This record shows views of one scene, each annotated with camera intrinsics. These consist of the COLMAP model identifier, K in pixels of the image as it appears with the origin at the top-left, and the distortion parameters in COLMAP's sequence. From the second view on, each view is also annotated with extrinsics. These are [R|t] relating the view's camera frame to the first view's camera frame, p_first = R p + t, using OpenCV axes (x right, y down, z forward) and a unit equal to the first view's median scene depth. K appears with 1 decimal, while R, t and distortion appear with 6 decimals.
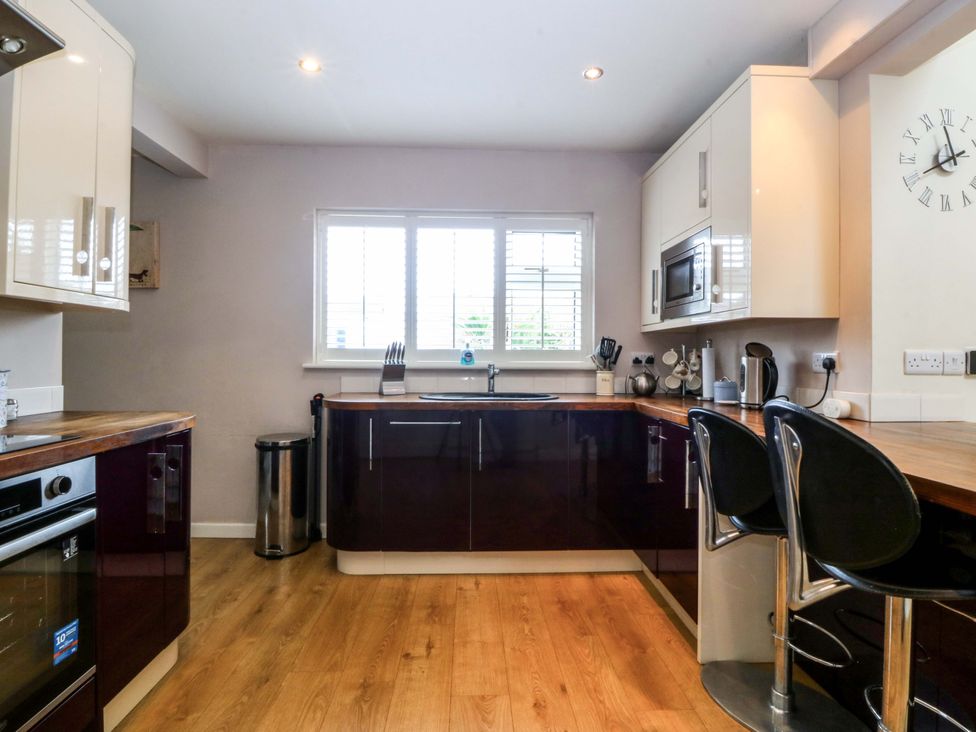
lens RADIAL K [[505.2, 0, 482.7], [0, 505.2, 351.8], [0, 0, 1]] dist [0.003455, -0.008895]
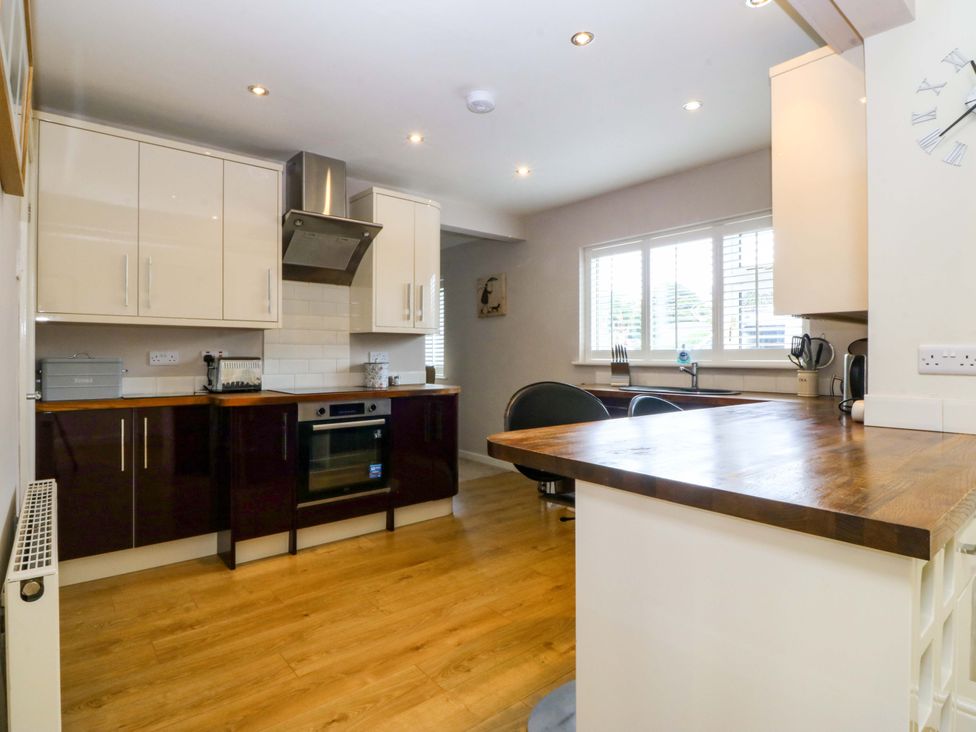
lens RADIAL K [[505.2, 0, 487.7], [0, 505.2, 353.9], [0, 0, 1]] dist [0.003455, -0.008895]
pose [[0.621015, -0.008443, -0.783753, 0.803141], [0.010865, 0.999939, -0.002163, 0.003570], [0.783723, -0.007172, 0.621069, -0.066375]]
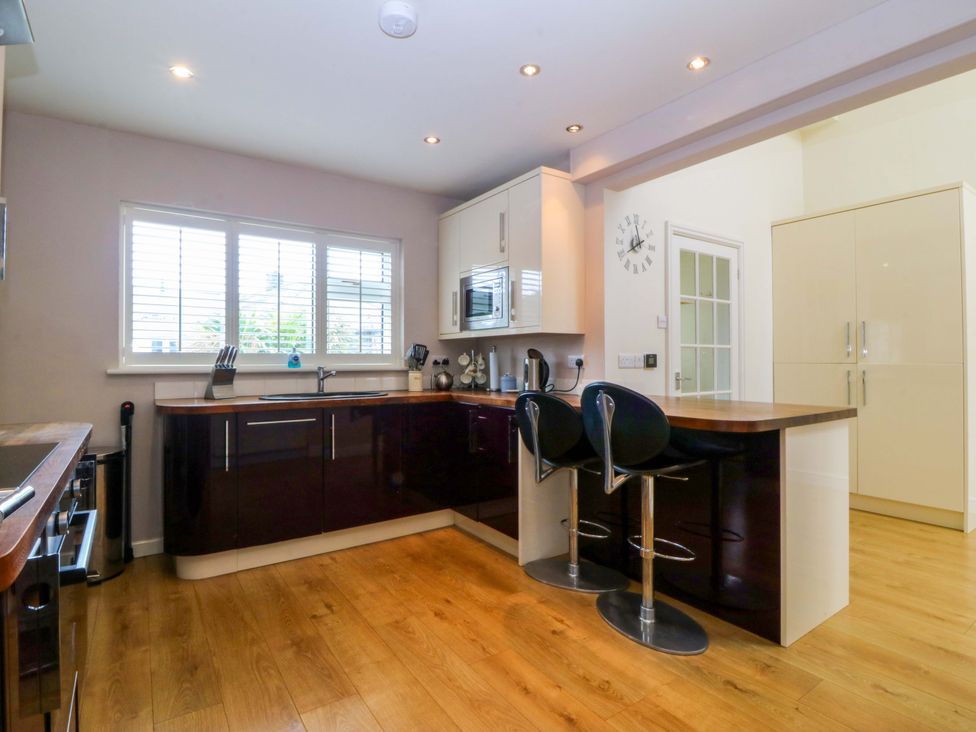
lens RADIAL K [[505.2, 0, 474.4], [0, 505.2, 350.7], [0, 0, 1]] dist [0.003455, -0.008895]
pose [[0.854511, 0.002112, 0.519429, -0.356691], [0.003017, 0.999955, -0.009030, 0.000143], [-0.519425, 0.009283, 0.854466, -0.155173]]
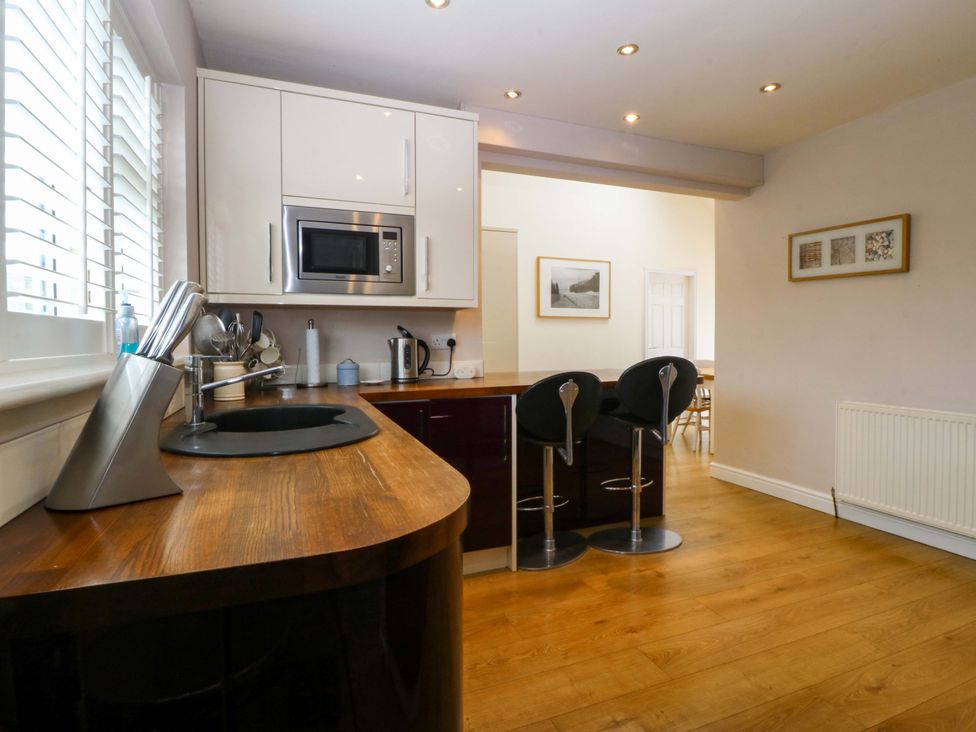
lens RADIAL K [[505.2, 0, 495.7], [0, 505.2, 361.3], [0, 0, 1]] dist [0.003455, -0.008895]
pose [[-0.353161, -0.037402, 0.934815, -0.596308], [-0.018671, 0.999283, 0.032927, 0.023120], [-0.935376, -0.005825, -0.353606, 1.190216]]
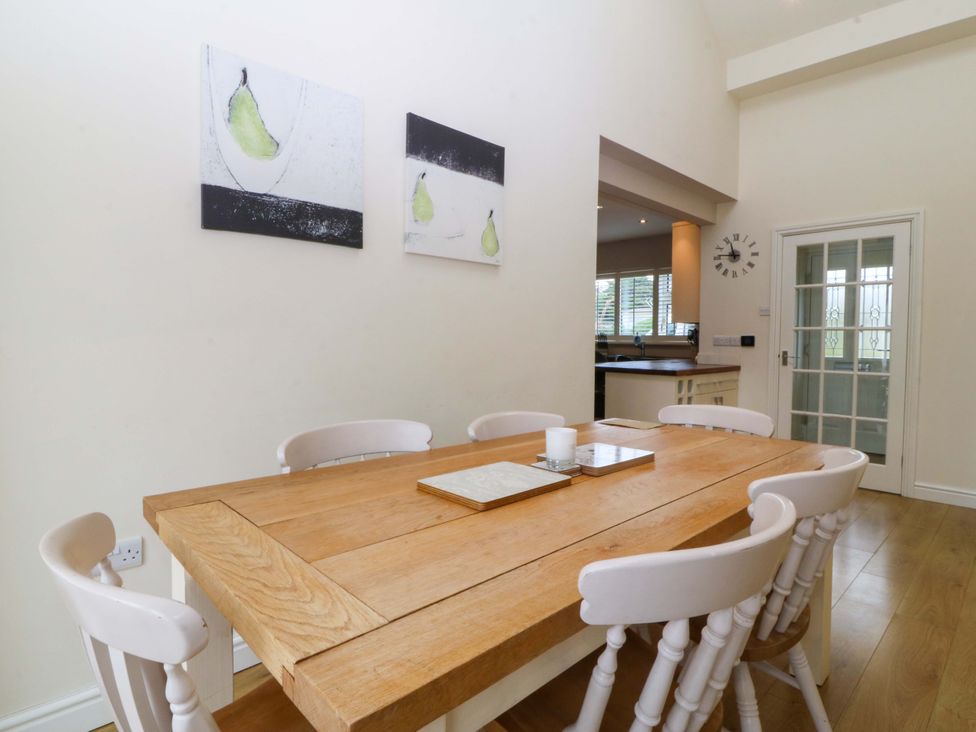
lens RADIAL K [[505.2, 0, 493.4], [0, 505.2, 359.3], [0, 0, 1]] dist [0.003455, -0.008895]
pose [[0.686489, 0.030782, -0.726488, 1.462755], [0.002620, 0.998992, 0.044804, -0.001288], [0.727135, -0.032662, 0.685717, -1.154562]]
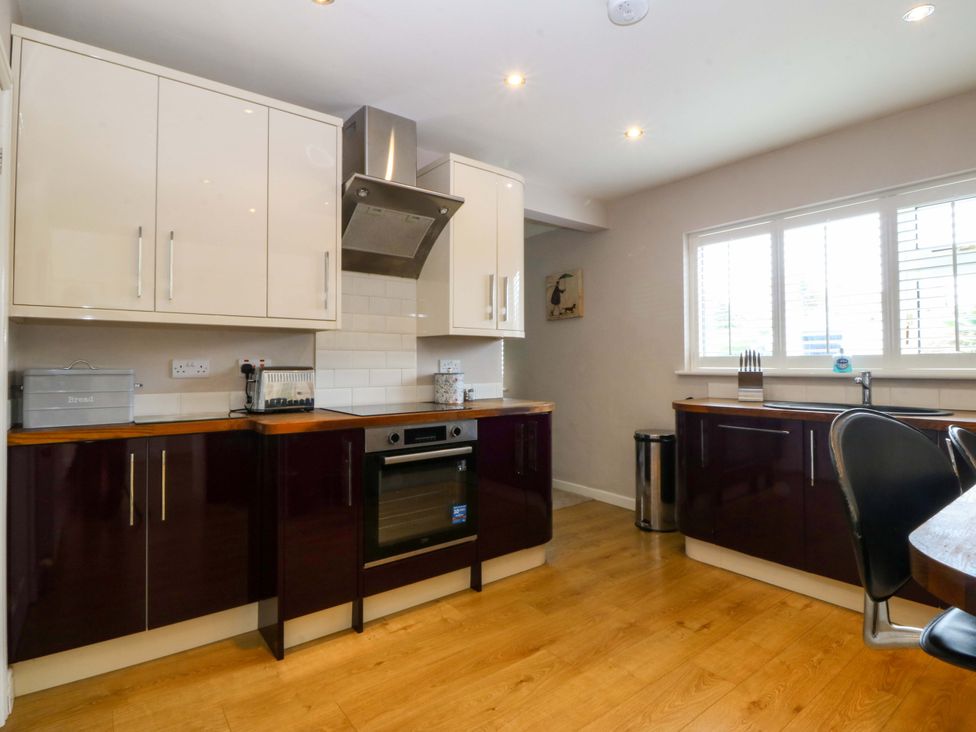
lens RADIAL K [[505.2, 0, 492.7], [0, 505.2, 351.4], [0, 0, 1]] dist [0.003455, -0.008895]
pose [[0.593404, -0.029770, -0.804354, 0.438058], [0.014608, 0.999550, -0.026218, 0.004165], [0.804772, 0.003808, 0.593571, -0.025413]]
